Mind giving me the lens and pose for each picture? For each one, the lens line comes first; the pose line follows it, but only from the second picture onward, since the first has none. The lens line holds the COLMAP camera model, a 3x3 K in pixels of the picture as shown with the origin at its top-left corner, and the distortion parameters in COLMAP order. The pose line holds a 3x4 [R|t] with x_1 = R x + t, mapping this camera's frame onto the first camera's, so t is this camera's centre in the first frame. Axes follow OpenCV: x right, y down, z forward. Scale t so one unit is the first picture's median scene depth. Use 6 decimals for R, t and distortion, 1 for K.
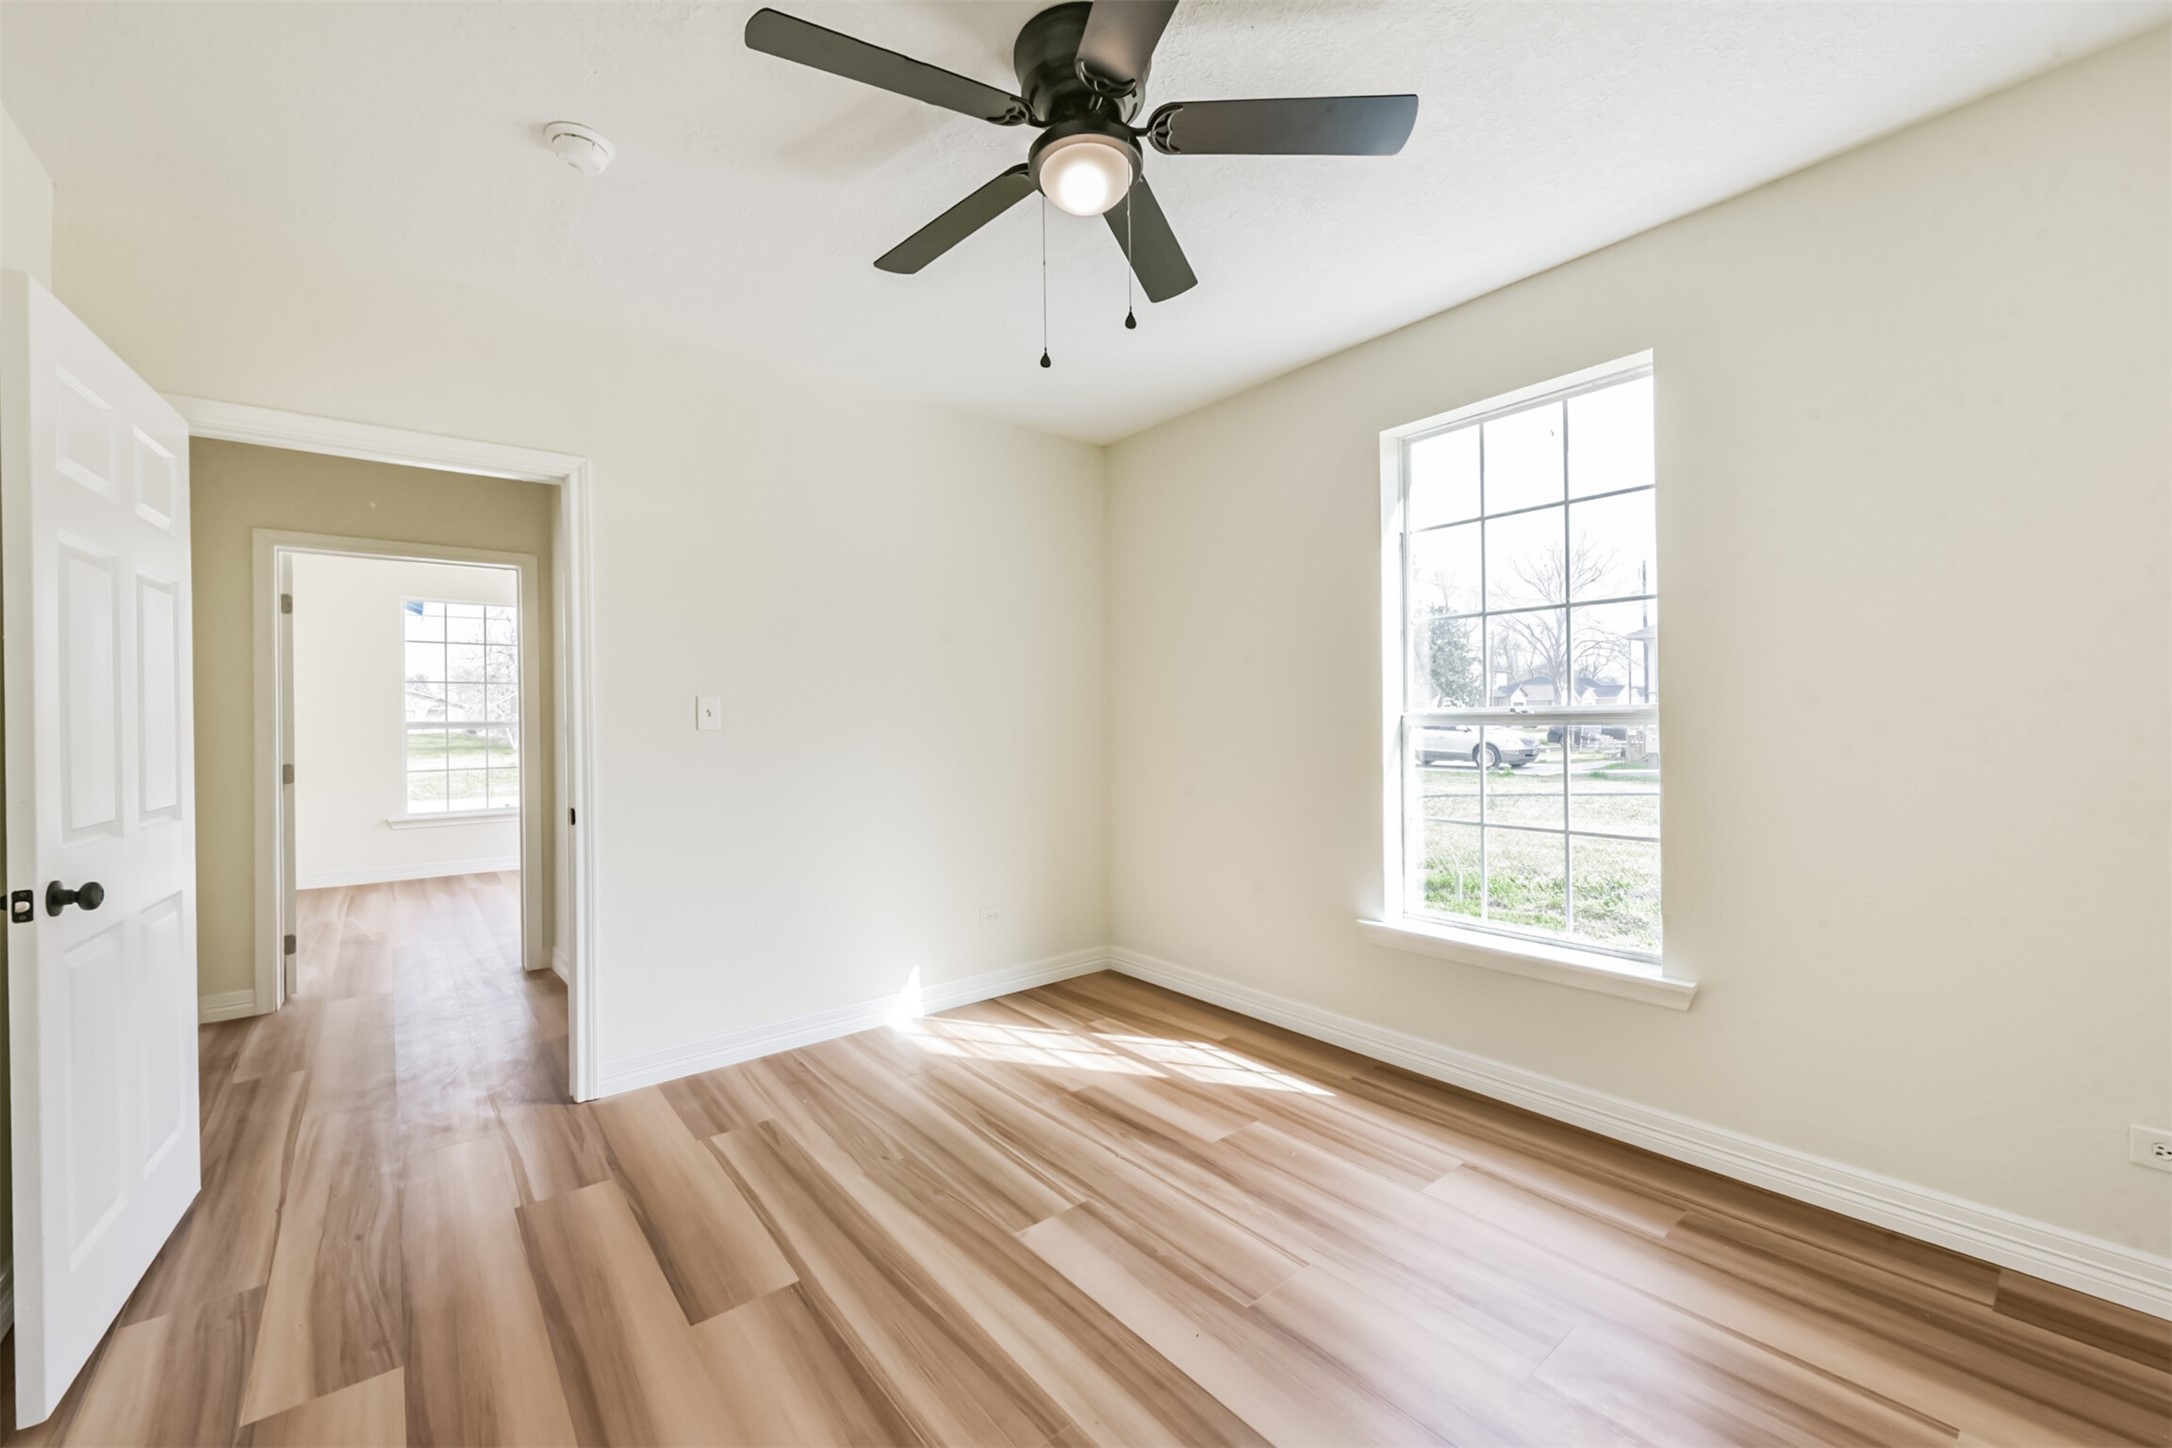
lens RADIAL K [[828.4, 0, 1077.8], [0, 828.4, 722.3], [0, 0, 1]] dist [0.000012, -0.000179]
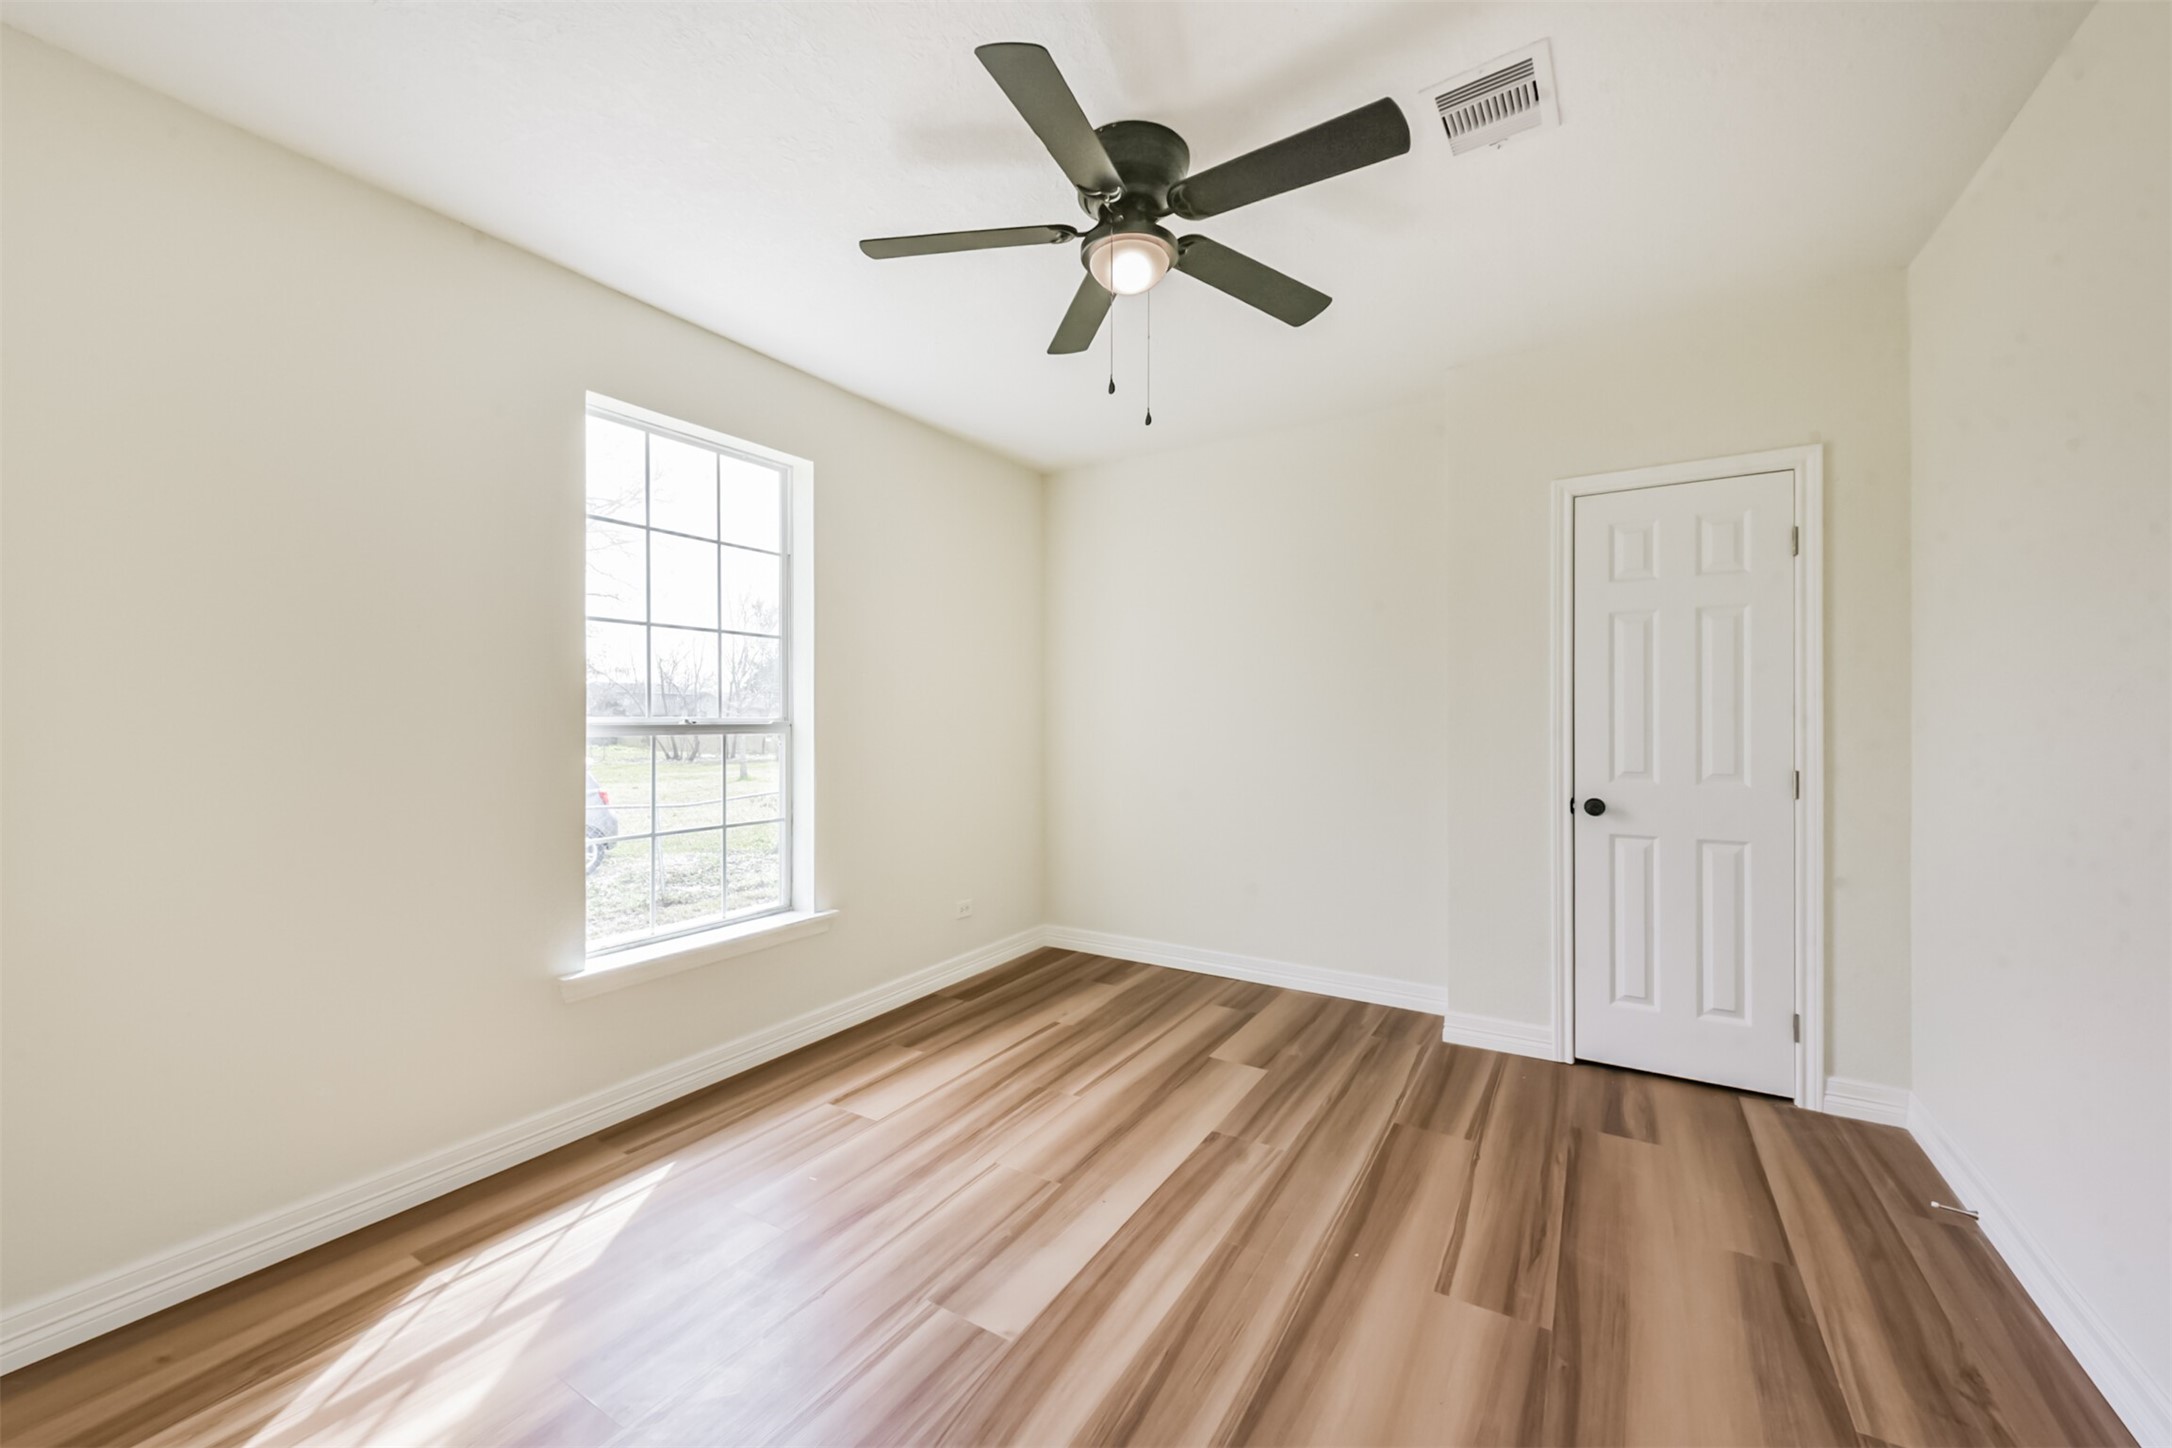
lens RADIAL K [[828.4, 0, 1077.8], [0, 828.4, 722.3], [0, 0, 1]] dist [0.000012, -0.000179]
pose [[-0.305599, 0.013183, 0.952069, -0.848166], [0.014892, 0.999848, -0.009064, 0.006454], [-0.952044, 0.011409, -0.305749, 1.121430]]
